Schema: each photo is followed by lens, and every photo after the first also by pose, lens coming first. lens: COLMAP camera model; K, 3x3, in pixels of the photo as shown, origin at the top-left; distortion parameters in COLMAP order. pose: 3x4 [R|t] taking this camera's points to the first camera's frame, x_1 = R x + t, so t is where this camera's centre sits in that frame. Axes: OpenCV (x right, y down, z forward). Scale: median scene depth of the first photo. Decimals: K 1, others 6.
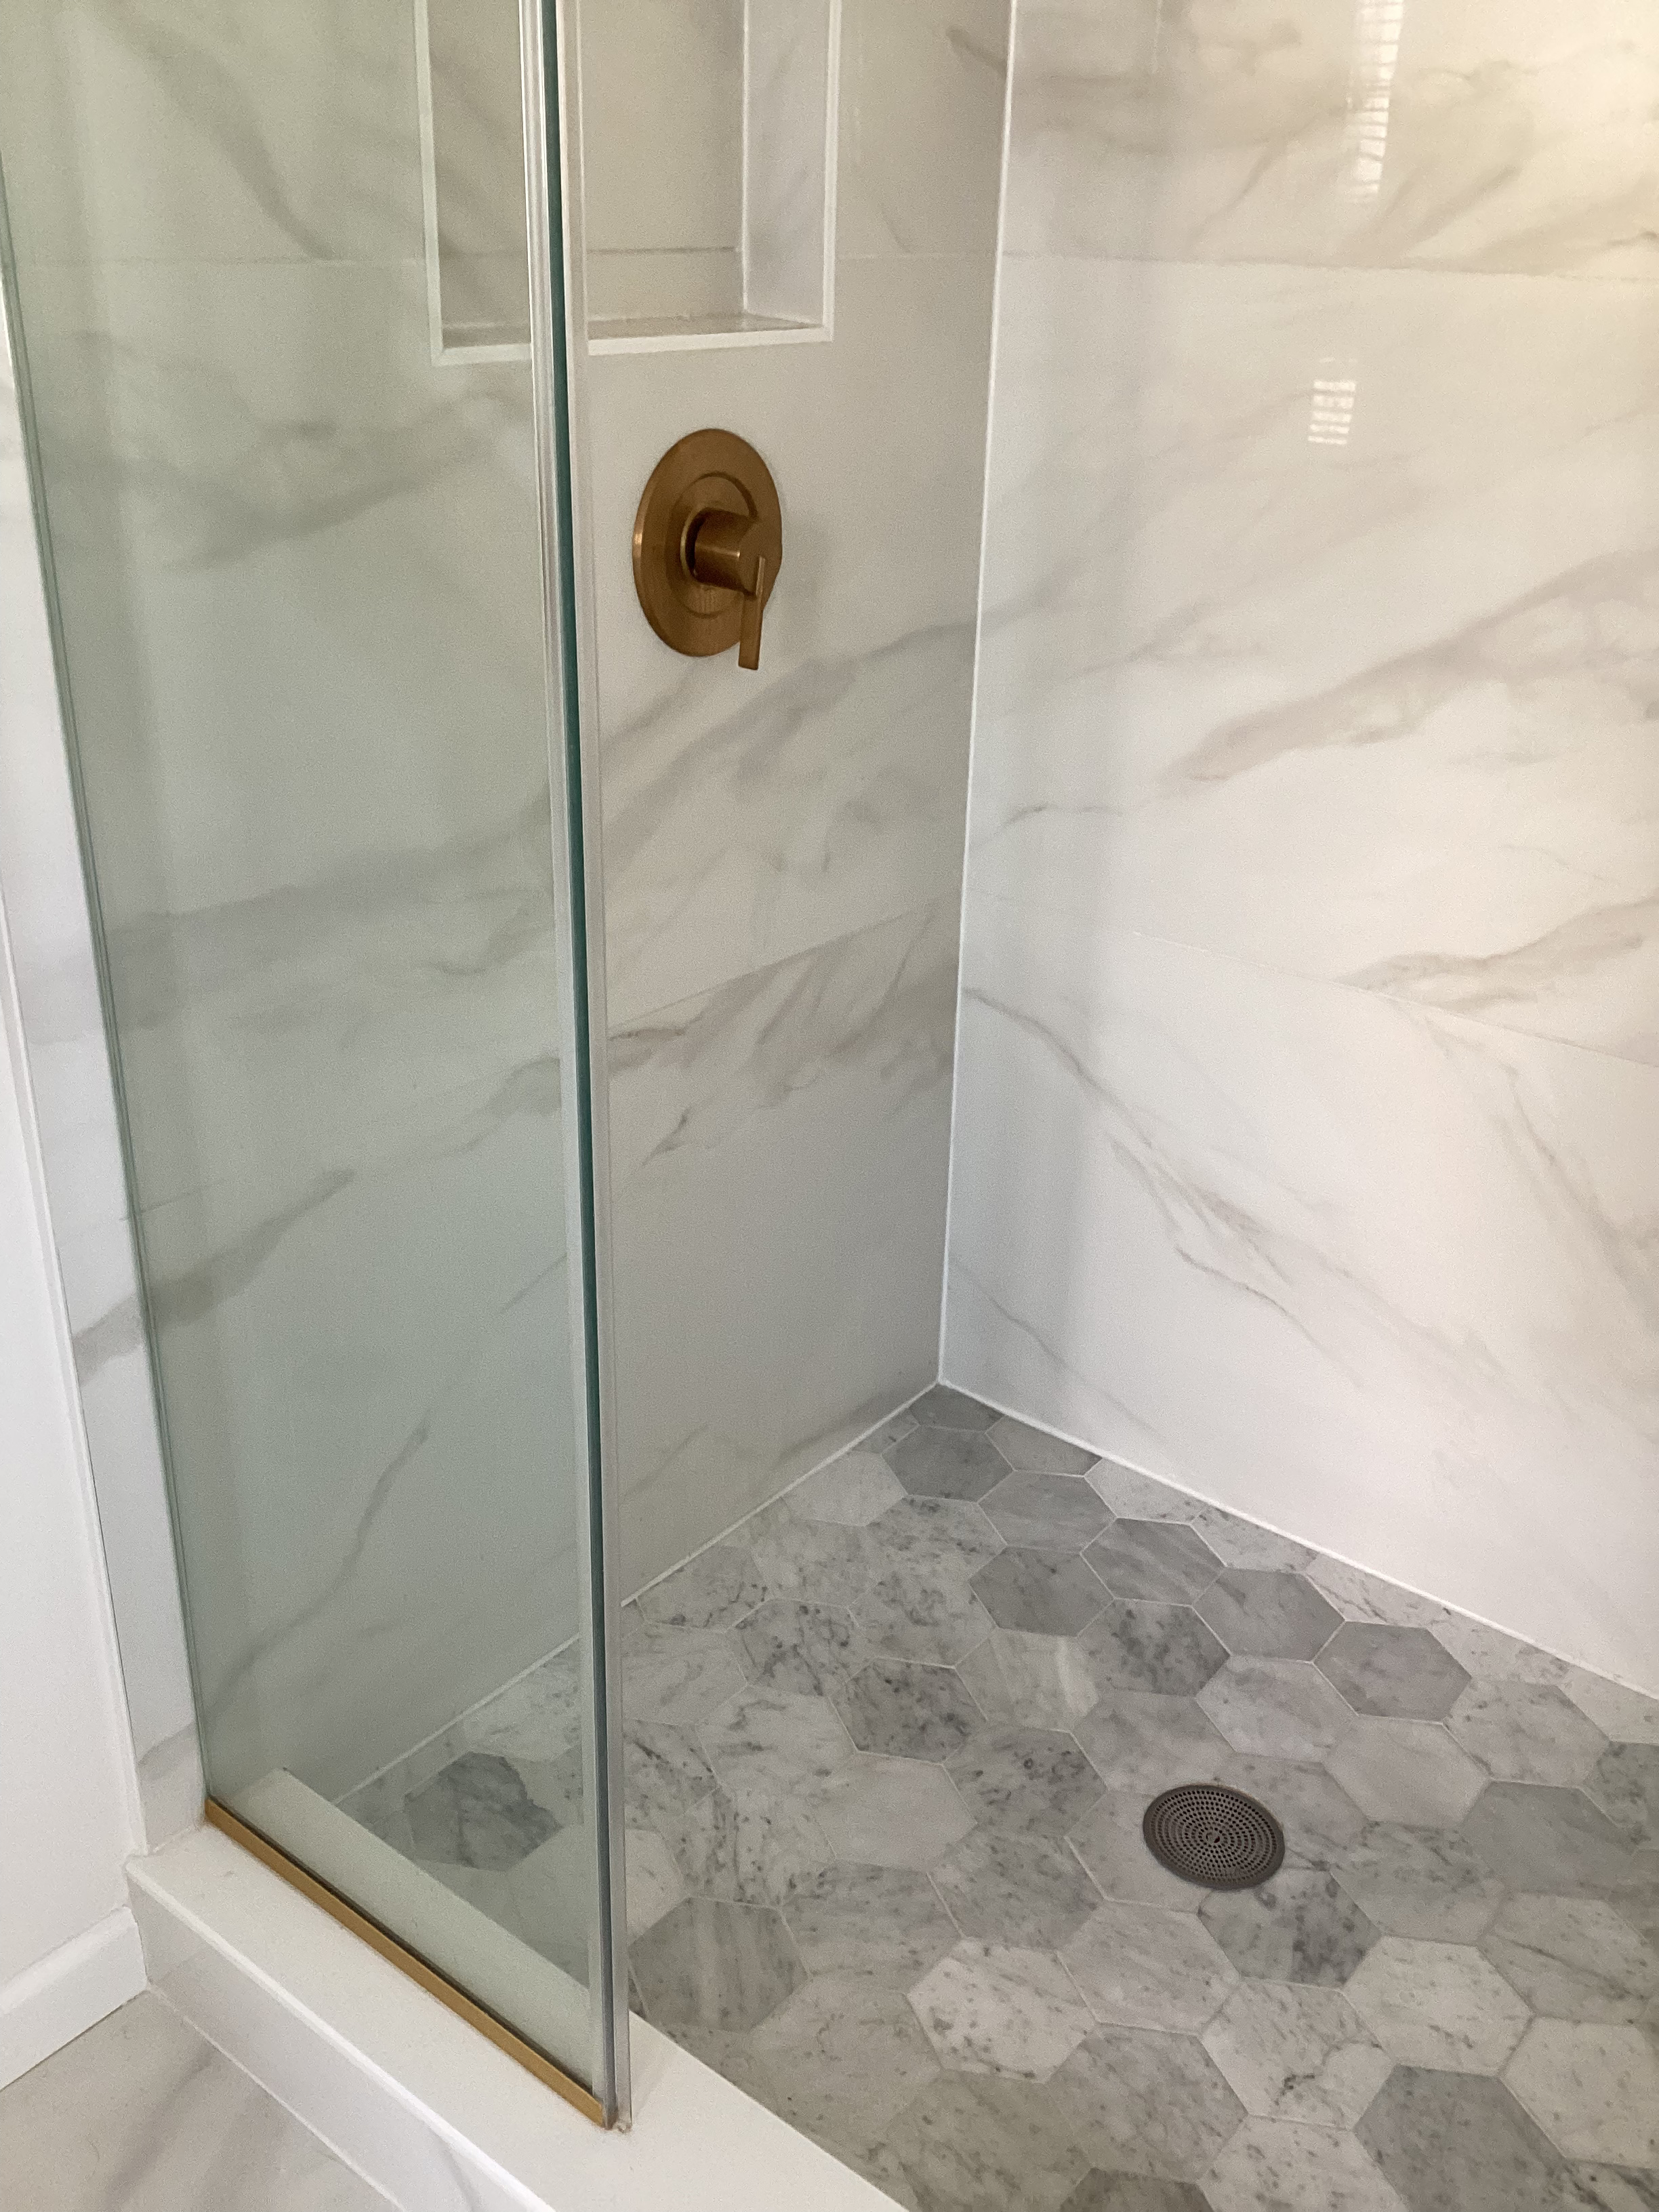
lens RADIAL K [[1982.7, 0, 824.0], [0, 1982.7, 1114.1], [0, 0, 1]] dist [0.148921, -0.300546]
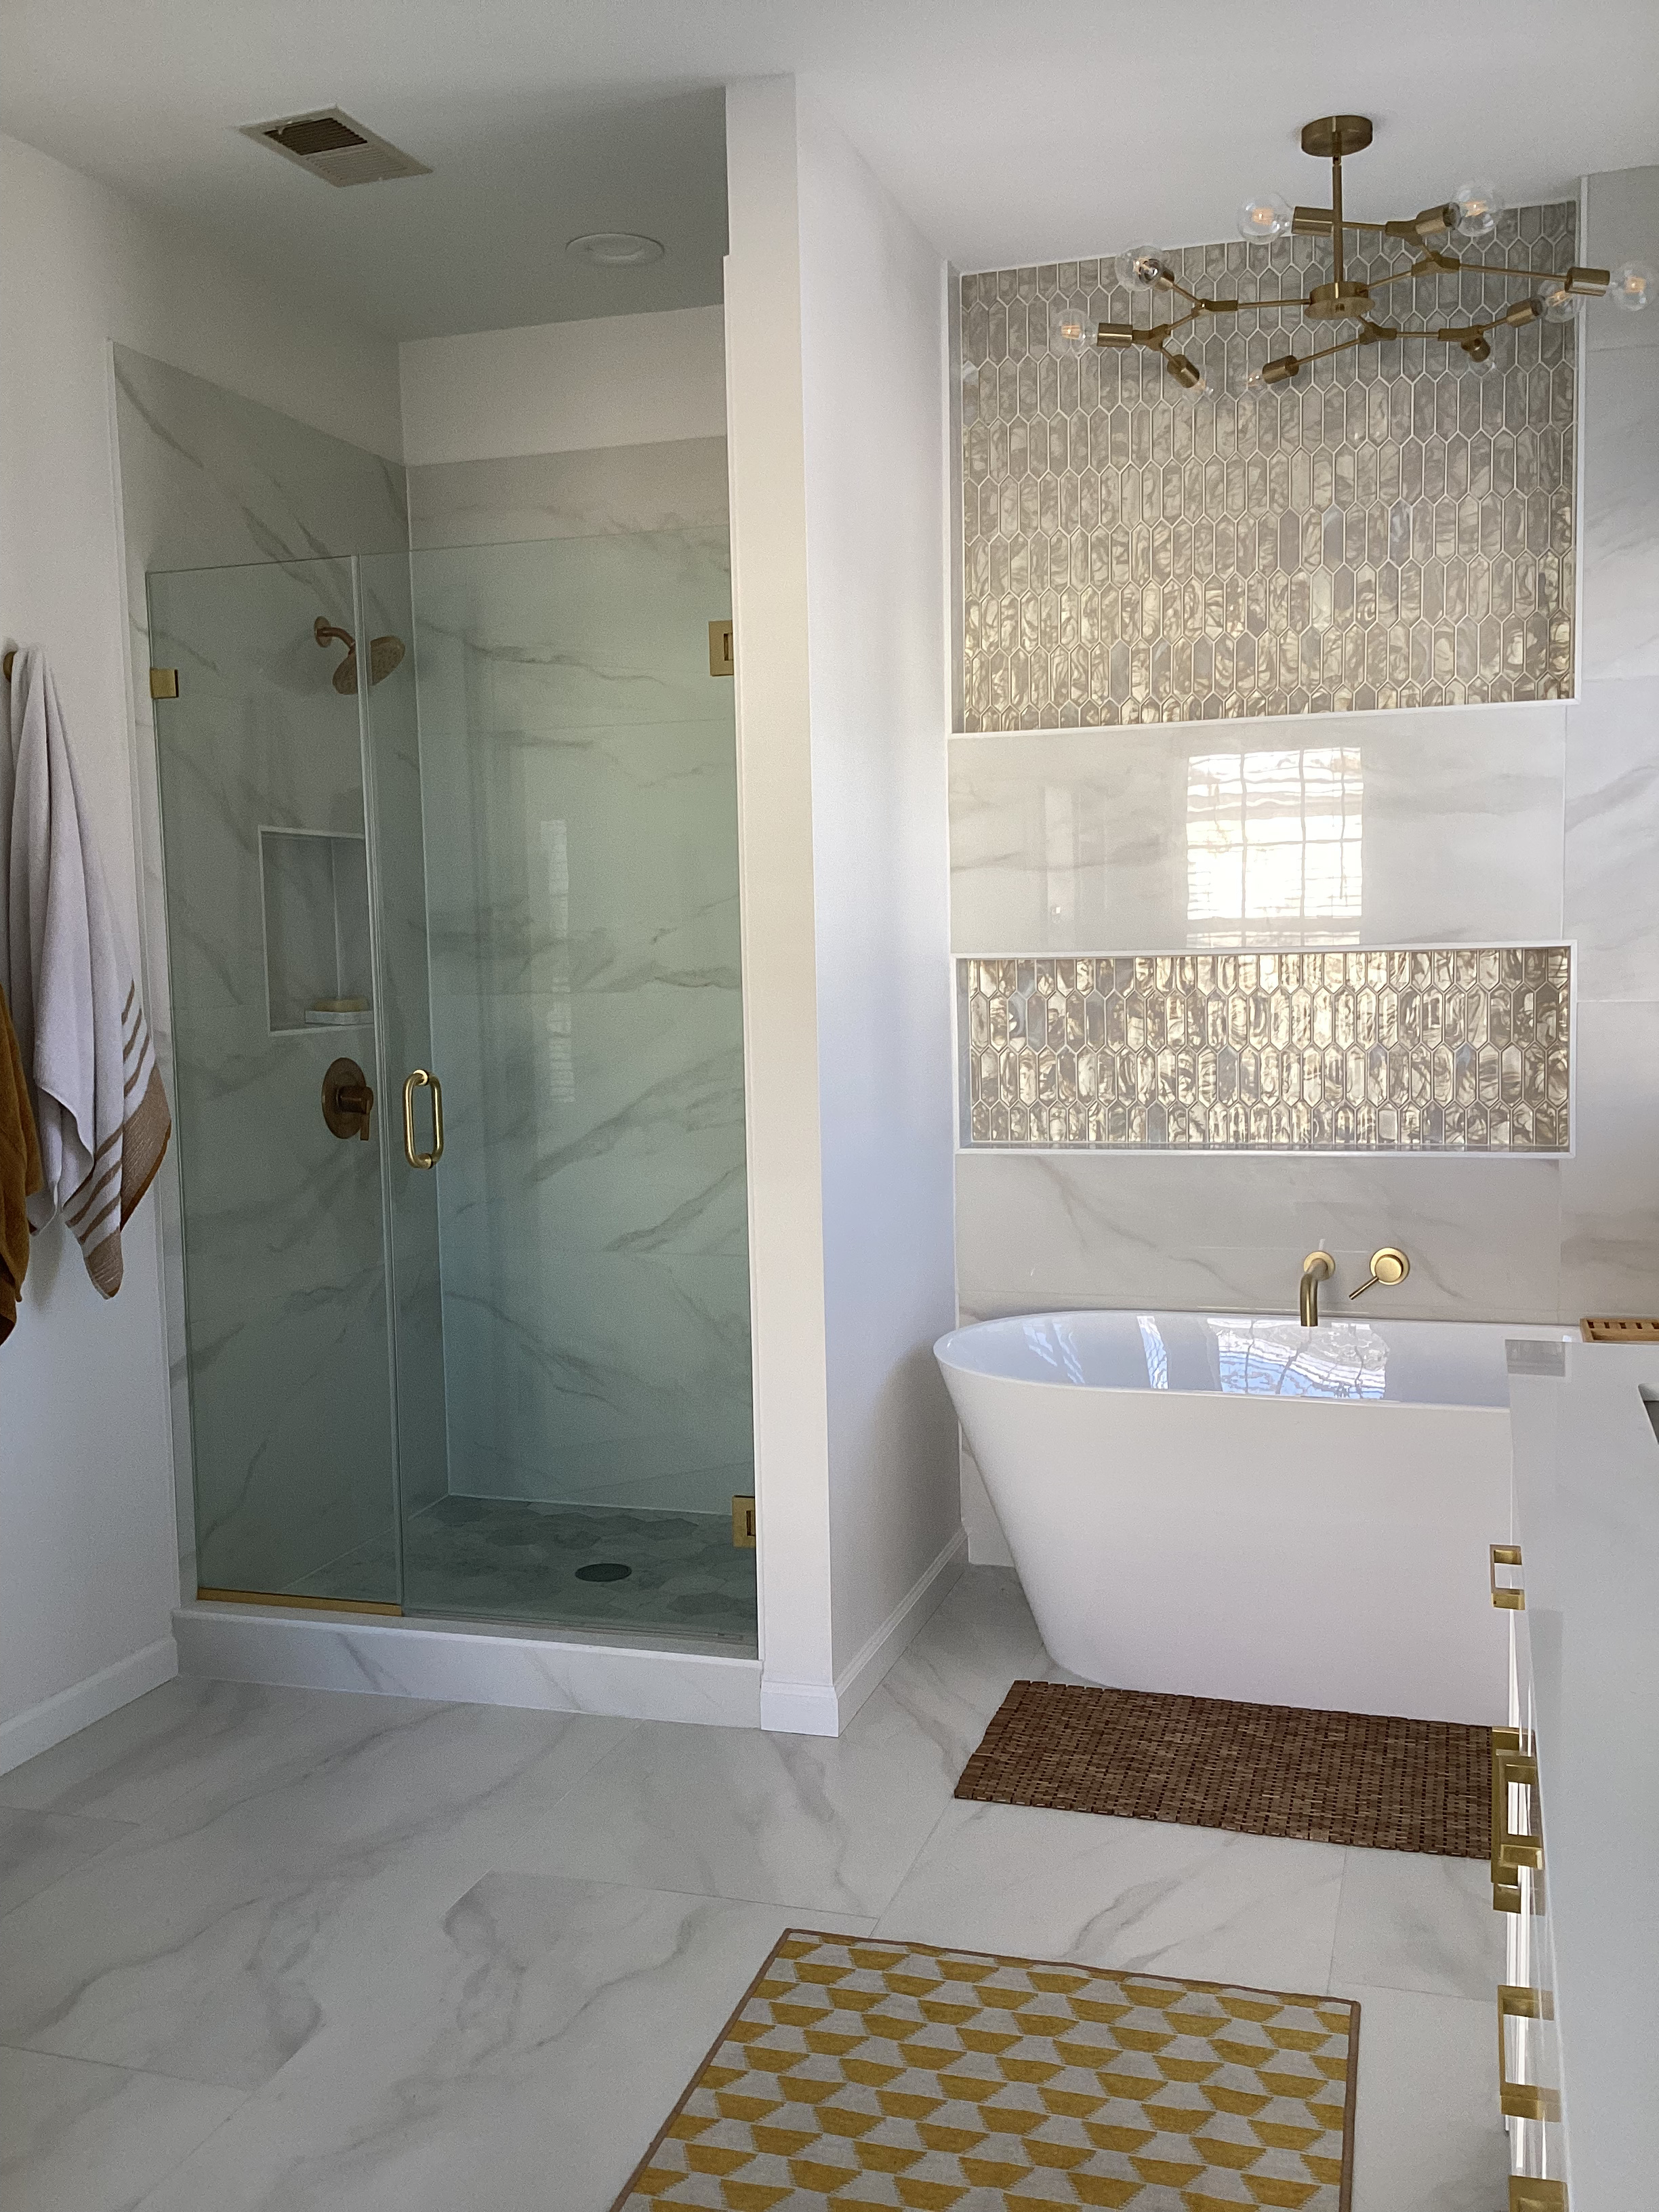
lens RADIAL K [[1989.9, 0, 817.9], [0, 1989.9, 1114.9], [0, 0, 1]] dist [0.137673, -0.303732]
pose [[0.931368, -0.073310, 0.356622, -0.388461], [0.189137, 0.934398, -0.301874, 0.606906], [-0.311097, 0.348606, 0.884134, -1.419883]]
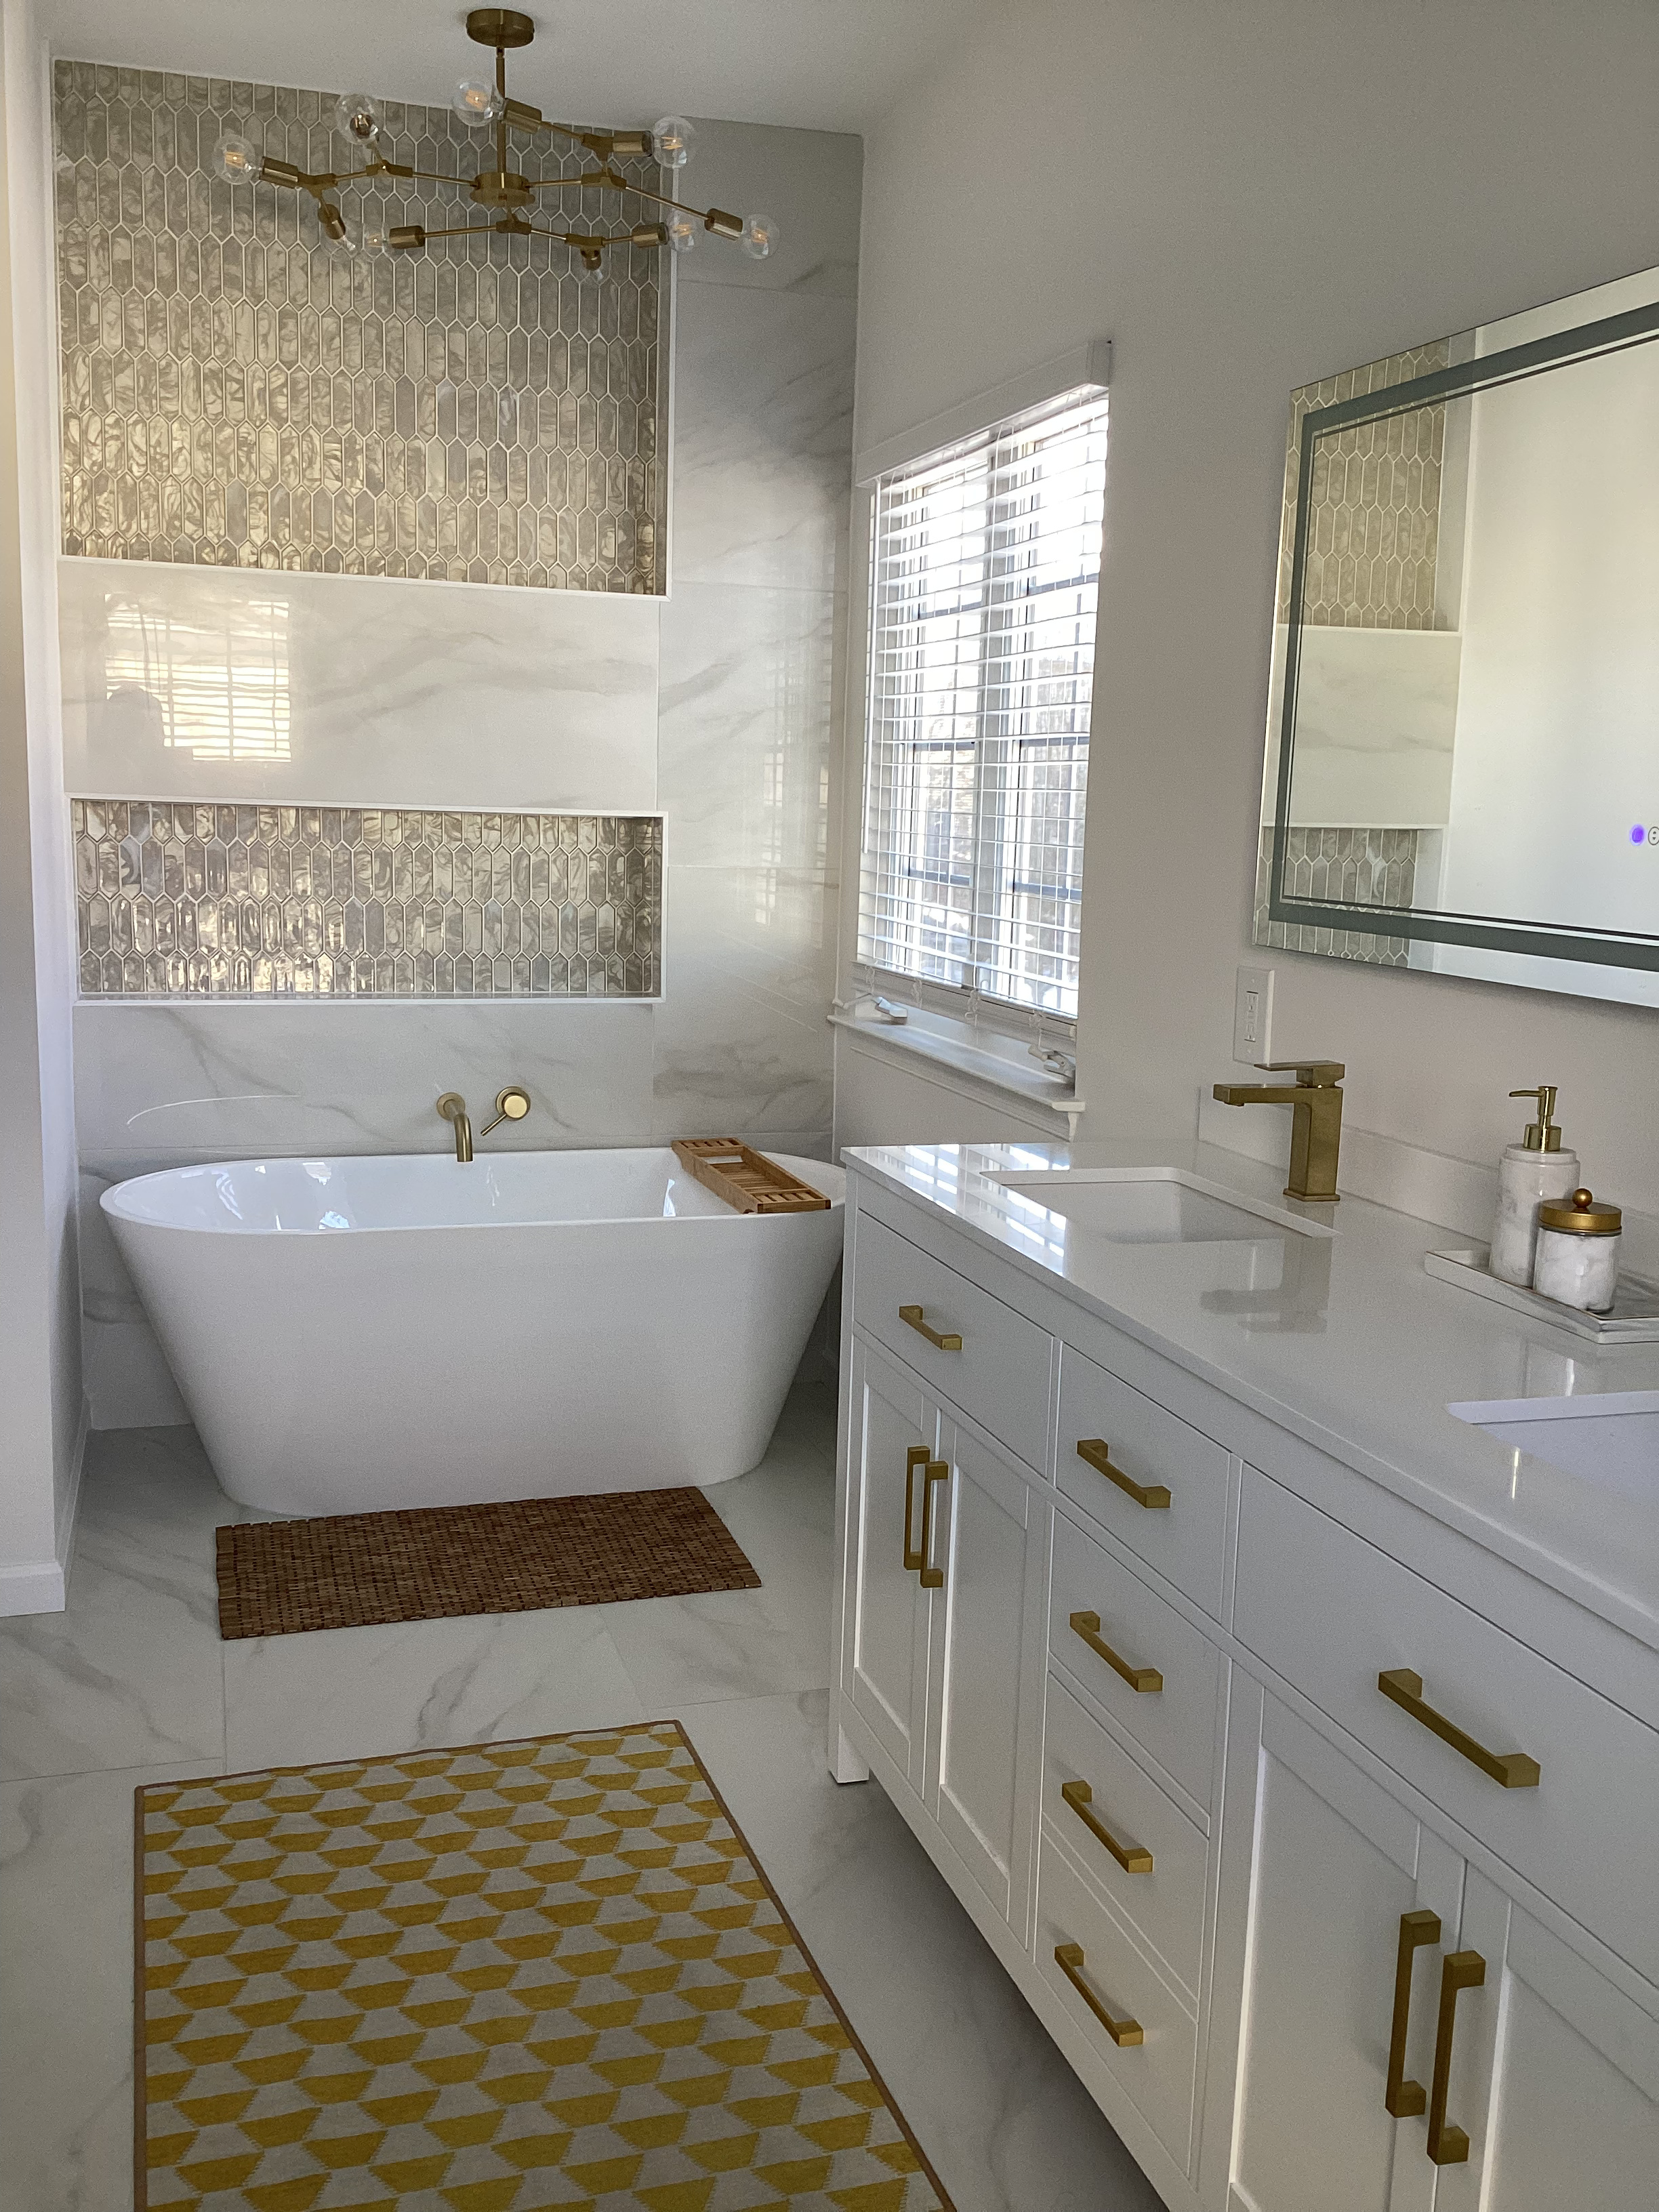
lens RADIAL K [[1989.9, 0, 817.9], [0, 1989.9, 1114.9], [0, 0, 1]] dist [0.137673, -0.303732]
pose [[0.559944, -0.136302, 0.817242, -0.800636], [0.330638, 0.941190, -0.069566, 0.515364], [-0.759699, 0.309164, 0.572080, -1.256189]]
